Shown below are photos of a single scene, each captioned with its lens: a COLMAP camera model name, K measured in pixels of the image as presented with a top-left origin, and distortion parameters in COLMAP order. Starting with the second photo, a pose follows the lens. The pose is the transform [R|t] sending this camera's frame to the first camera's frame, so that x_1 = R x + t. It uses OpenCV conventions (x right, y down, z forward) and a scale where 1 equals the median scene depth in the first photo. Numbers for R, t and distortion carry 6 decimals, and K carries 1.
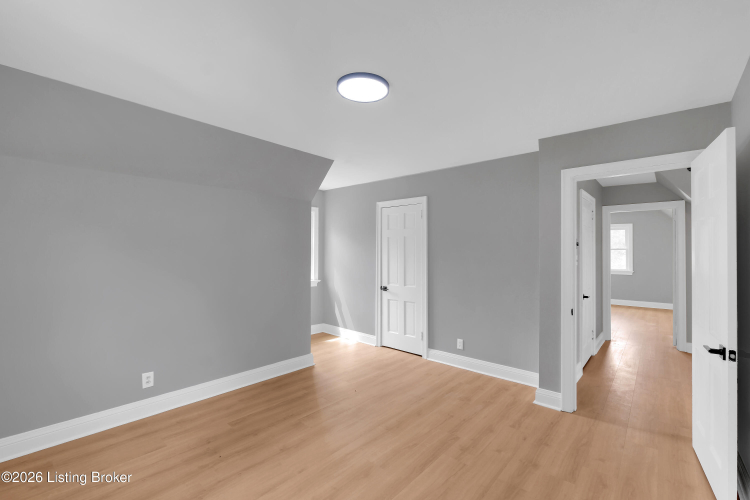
lens RADIAL K [[329.4, 0, 374.5], [0, 329.4, 247.4], [0, 0, 1]] dist [-0.001757, -0.000085]
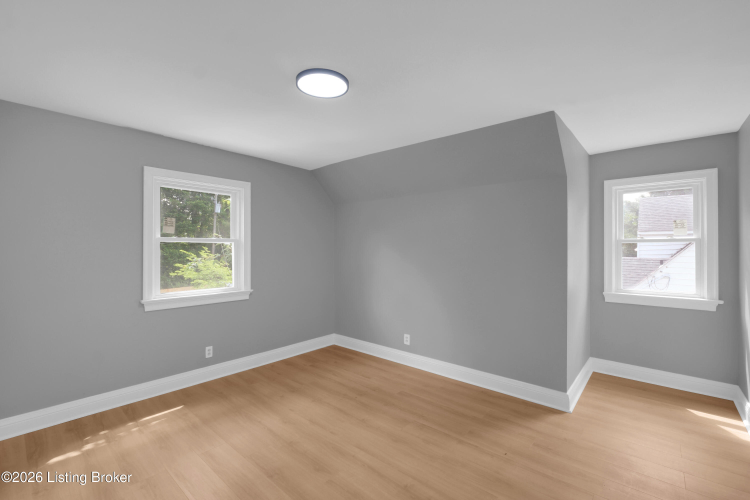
lens RADIAL K [[329.4, 0, 374.5], [0, 329.4, 247.4], [0, 0, 1]] dist [-0.001757, -0.000085]
pose [[0.007750, 0.000512, -0.999970, 0.781579], [0.015873, 0.999874, 0.000635, 0.006935], [0.999844, -0.015877, 0.007741, 0.927233]]
